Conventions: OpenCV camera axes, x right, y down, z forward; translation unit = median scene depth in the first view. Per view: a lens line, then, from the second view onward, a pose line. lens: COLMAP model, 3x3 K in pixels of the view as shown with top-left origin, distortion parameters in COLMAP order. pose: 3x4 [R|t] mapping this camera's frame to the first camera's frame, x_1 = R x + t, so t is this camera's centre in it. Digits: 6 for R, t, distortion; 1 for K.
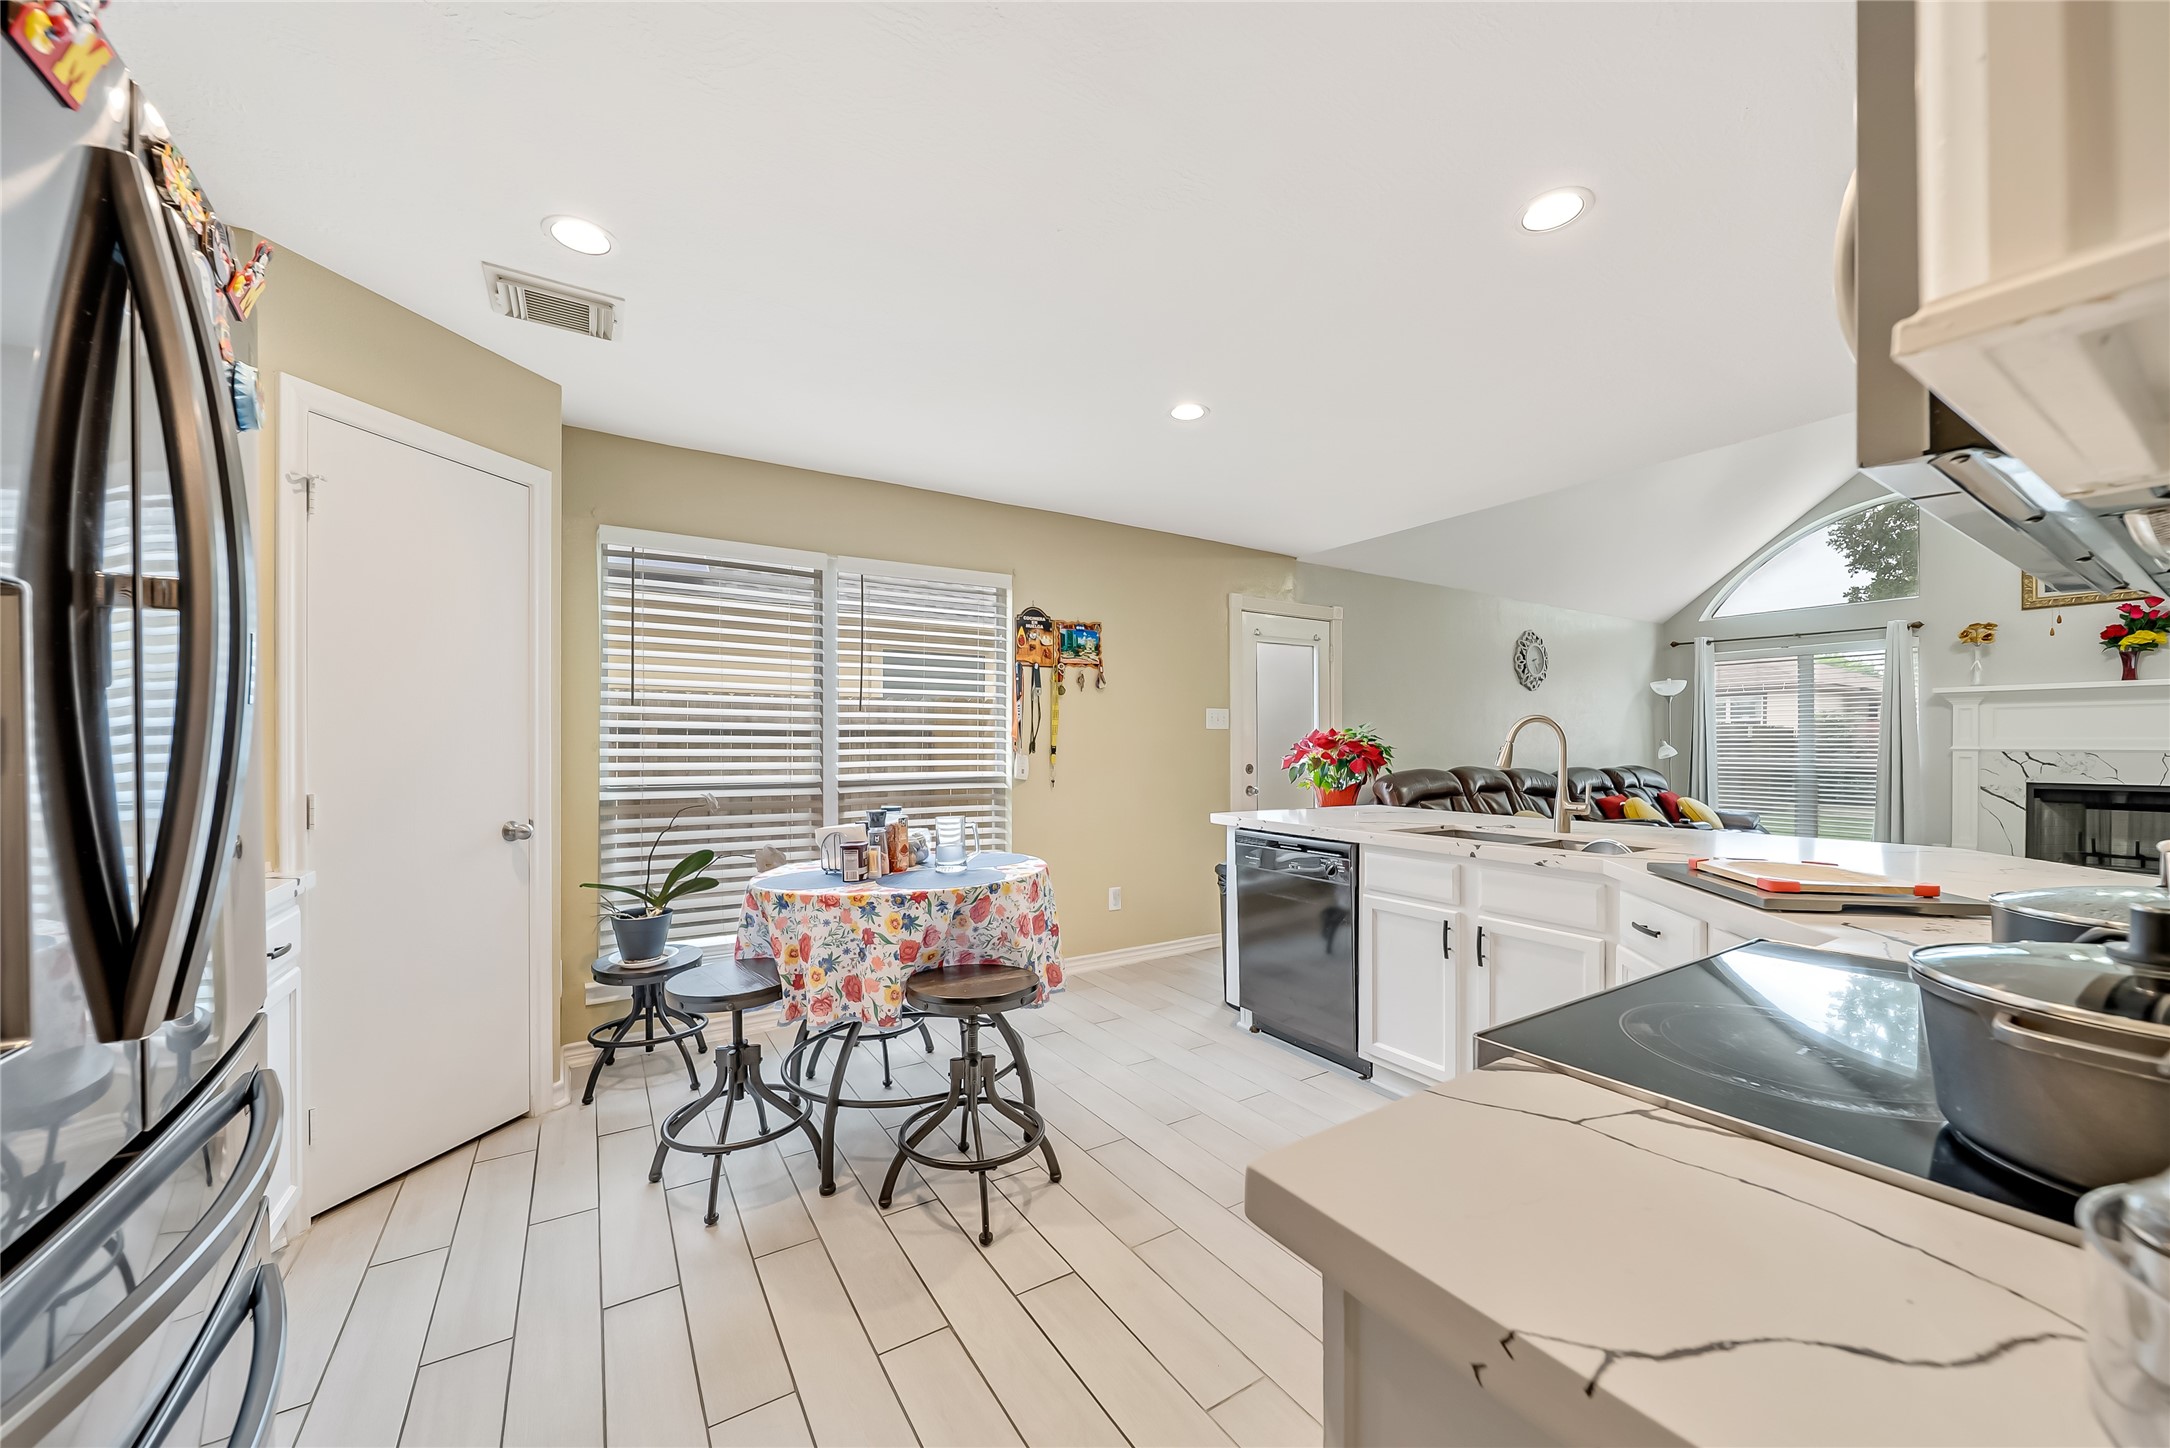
lens RADIAL K [[803.1, 0, 1082.8], [0, 803.1, 745.2], [0, 0, 1]] dist [-0.001785, -0.000361]
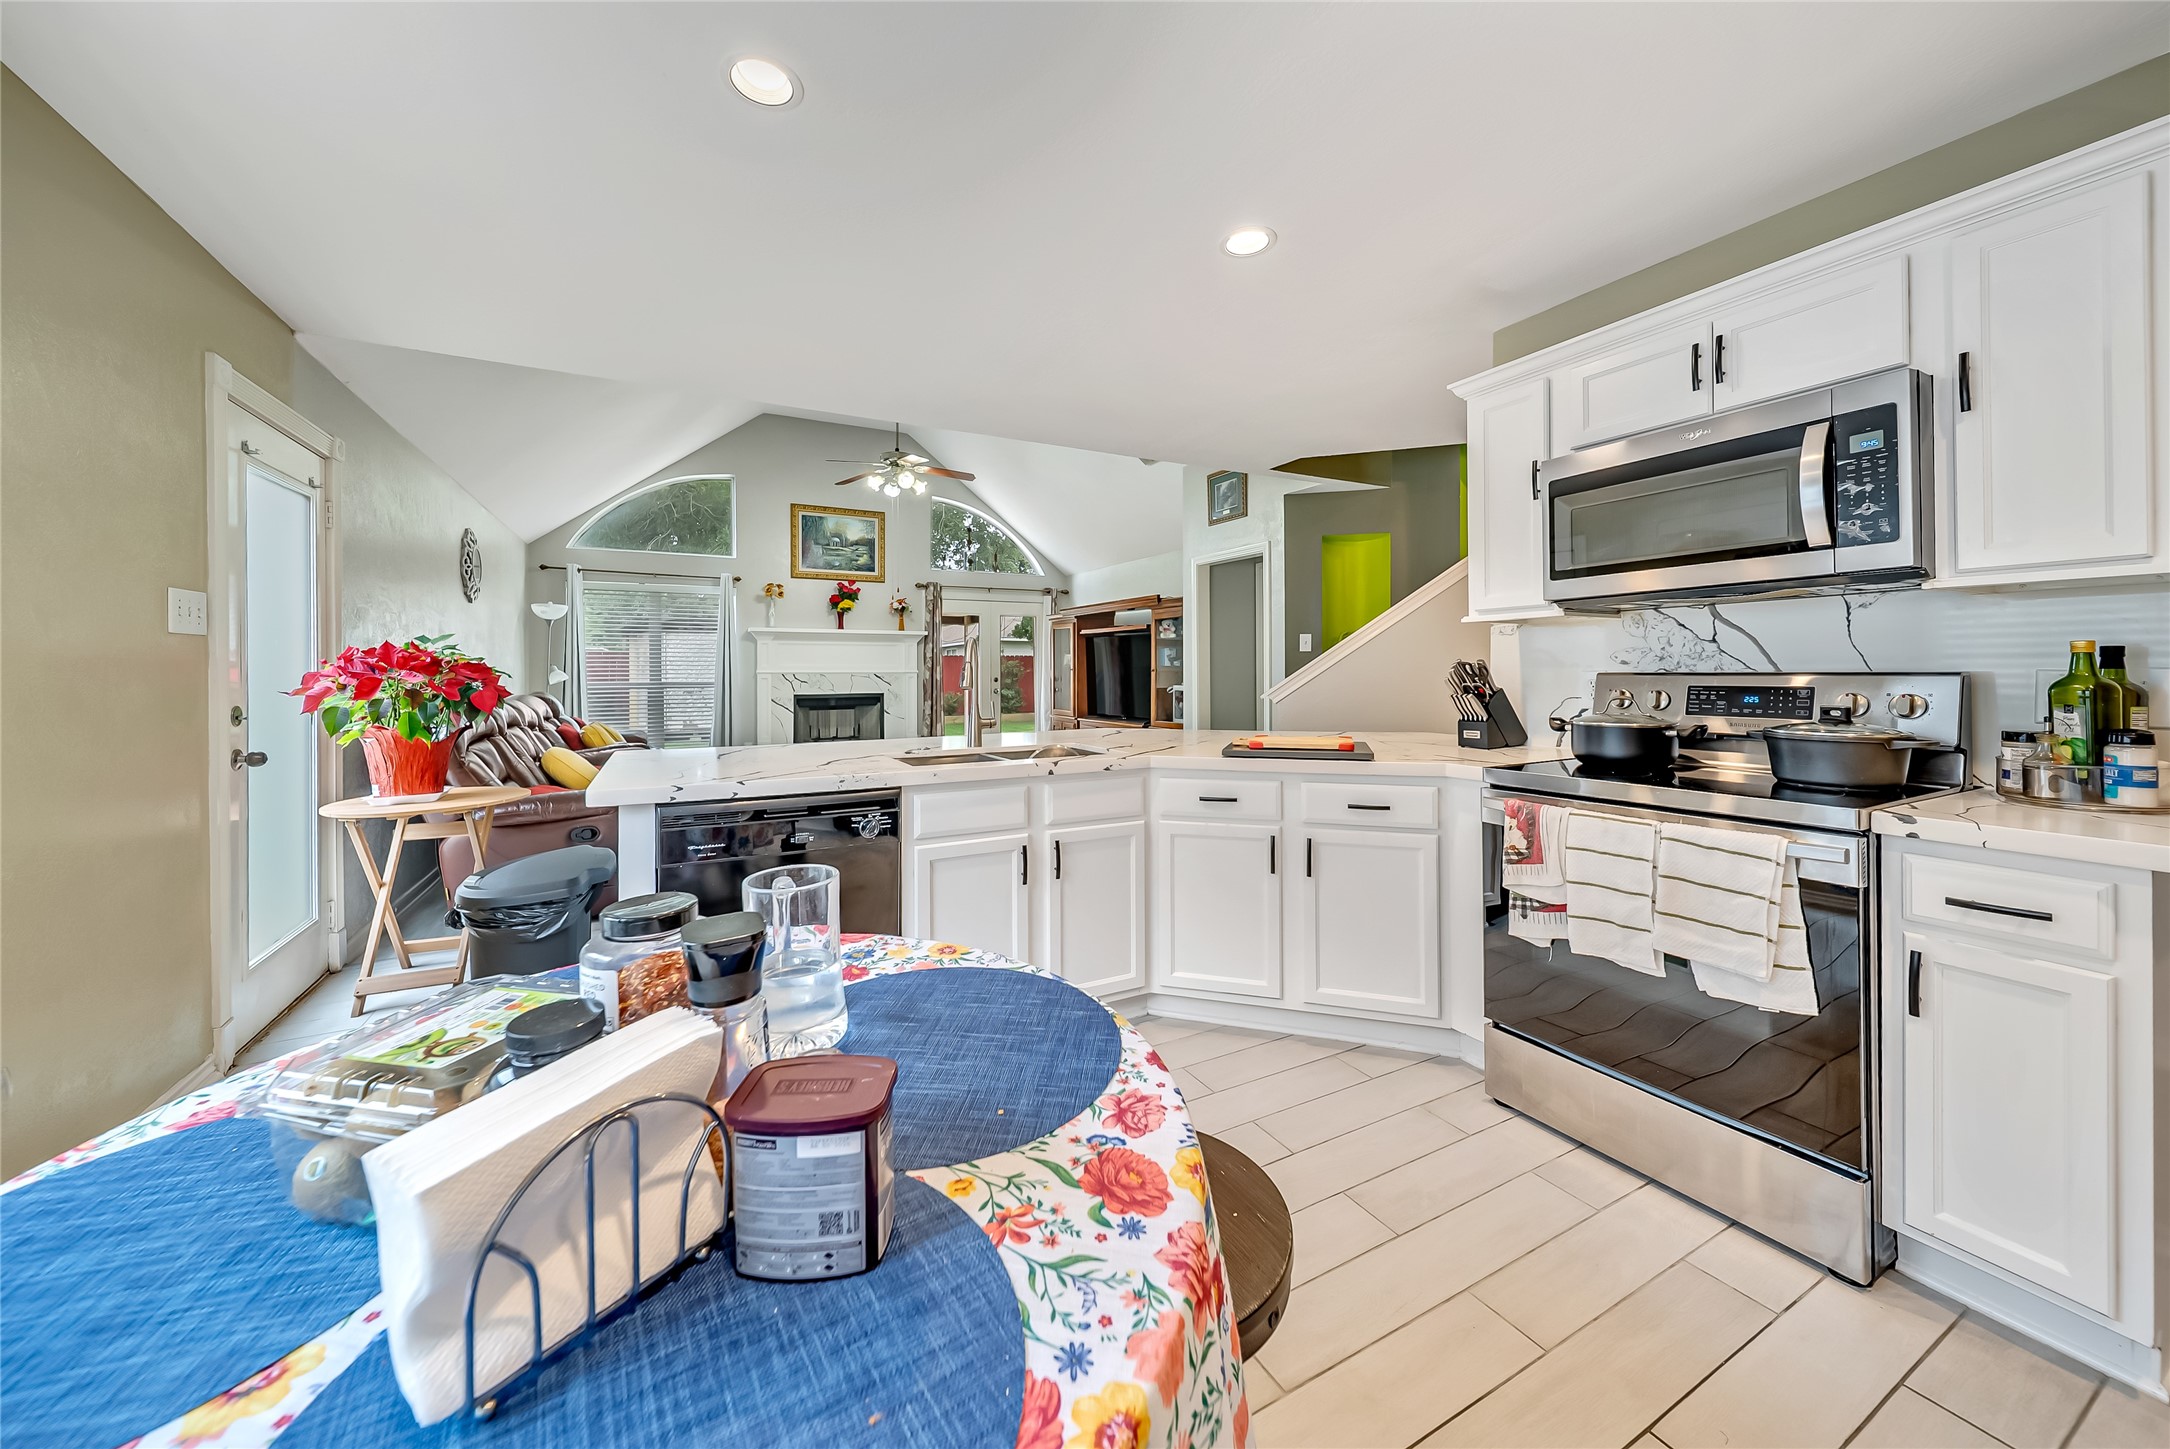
lens RADIAL K [[771.9, 0, 1073.6], [0, 771.9, 675.0], [0, 0, 1]] dist [0.019712, -0.000028]
pose [[0.078839, -0.007474, 0.996859, -0.211775], [0.004678, 0.999964, 0.007127, 0.002369], [-0.996876, 0.004101, 0.078871, 0.384240]]
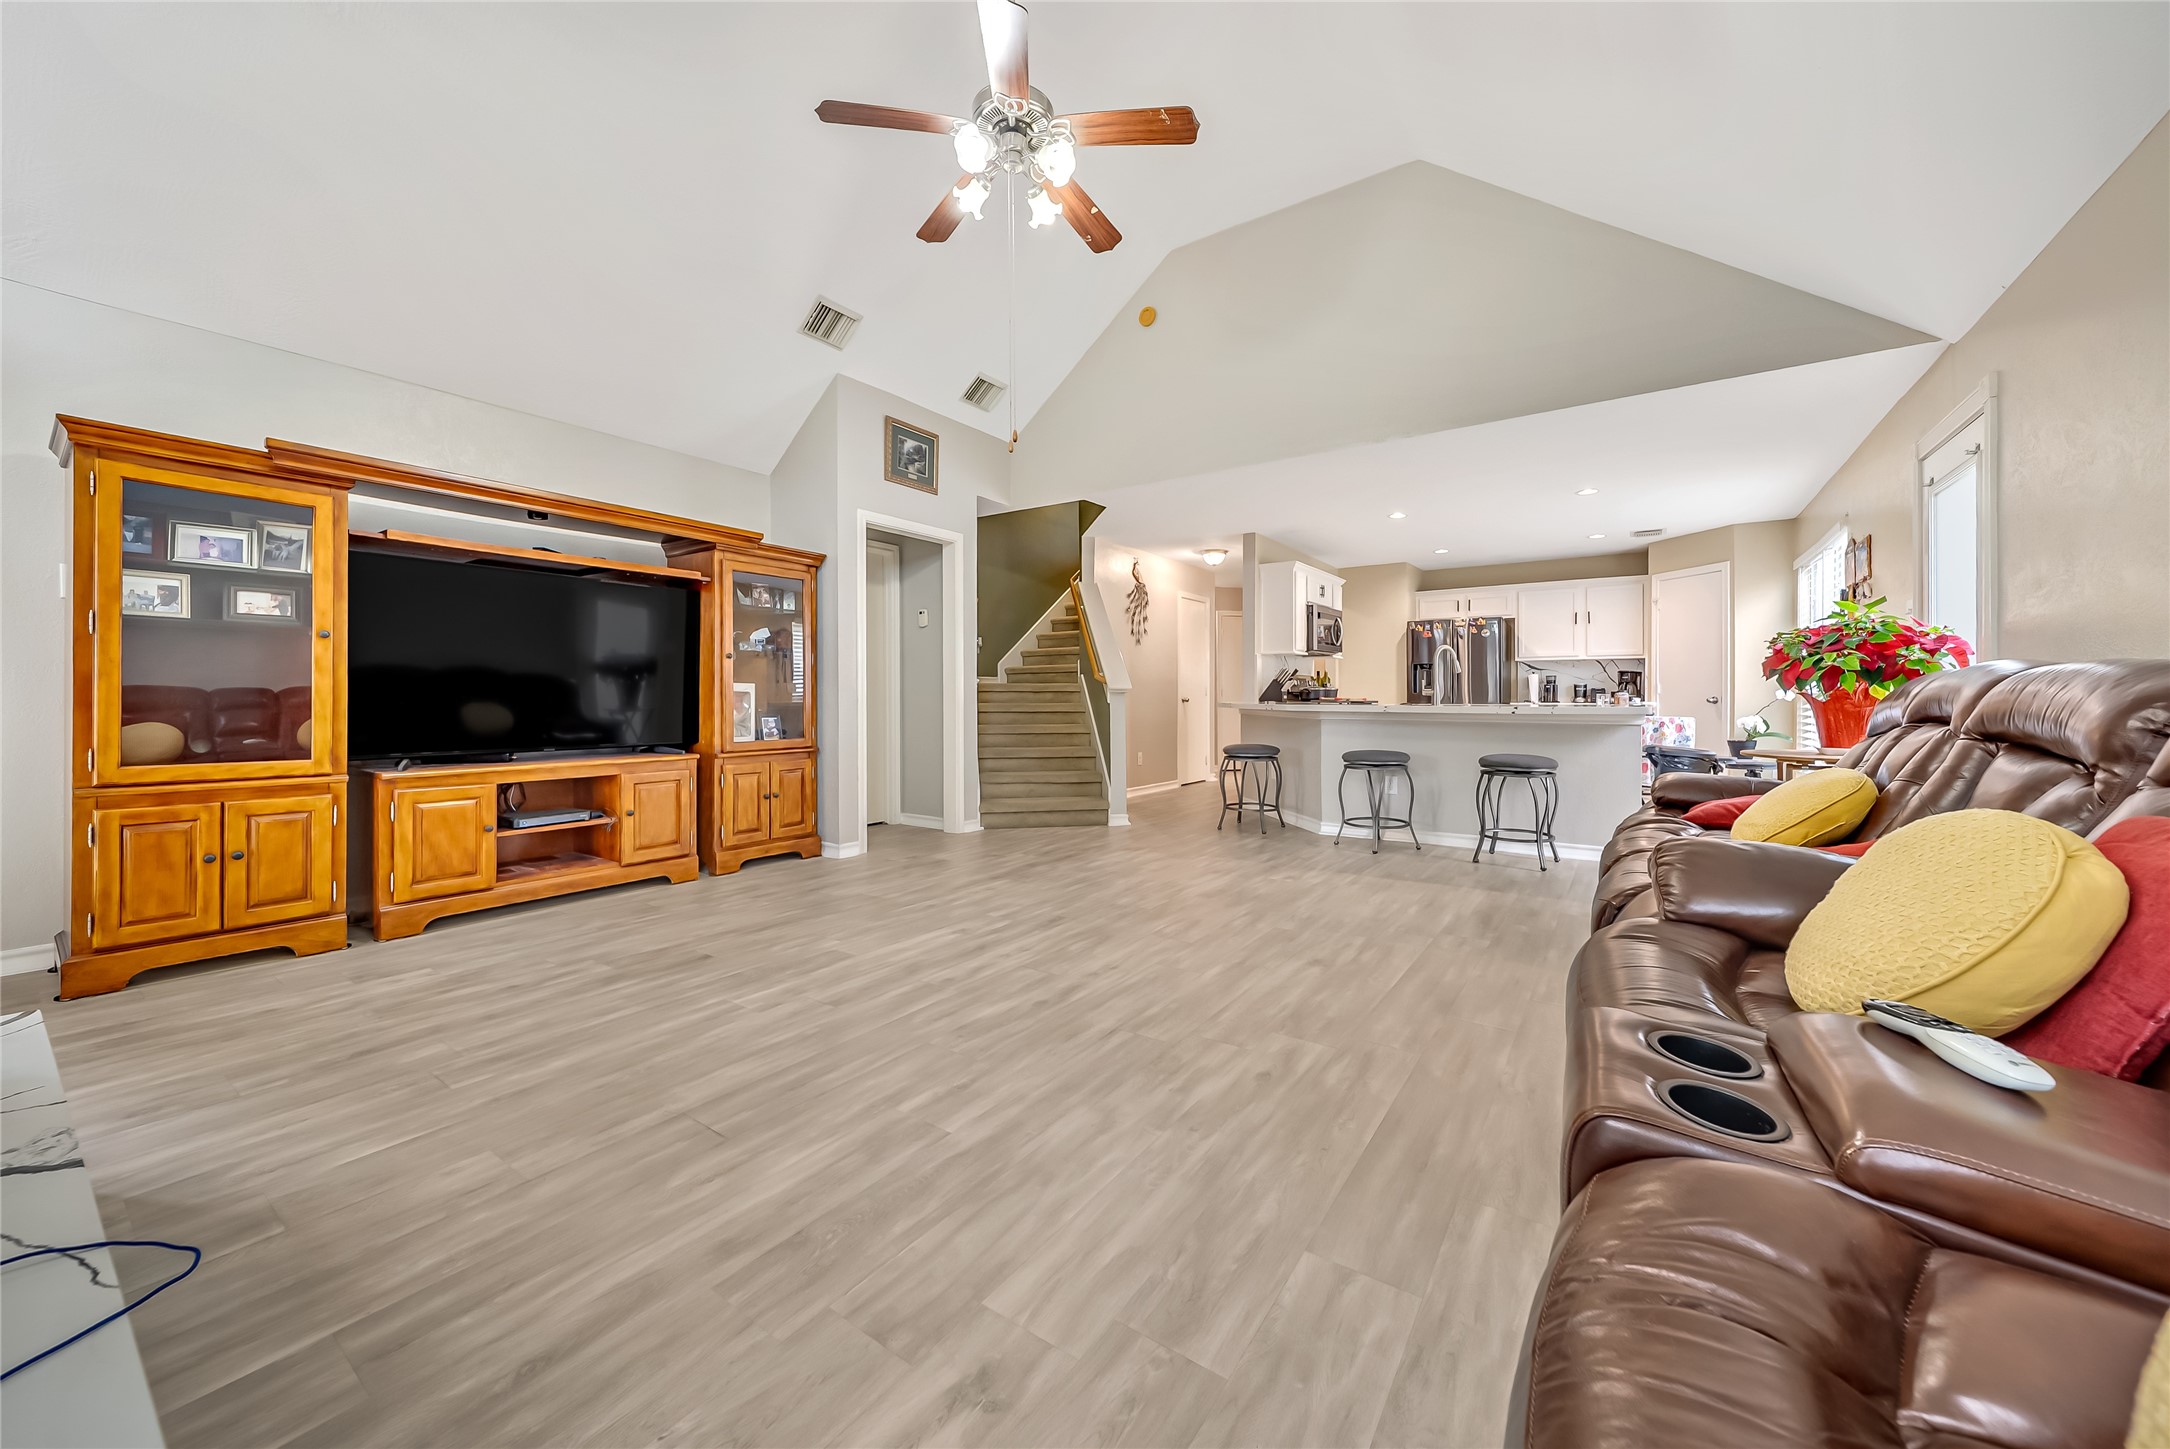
lens RADIAL K [[777.6, 0, 1103.9], [0, 777.6, 701.8], [0, 0, 1]] dist [0.001257, -0.001725]
pose [[-0.915769, 0.001545, -0.401703, 1.024361], [-0.000719, 0.999985, 0.005484, 0.044206], [0.401705, 0.005311, -0.915754, 1.177768]]
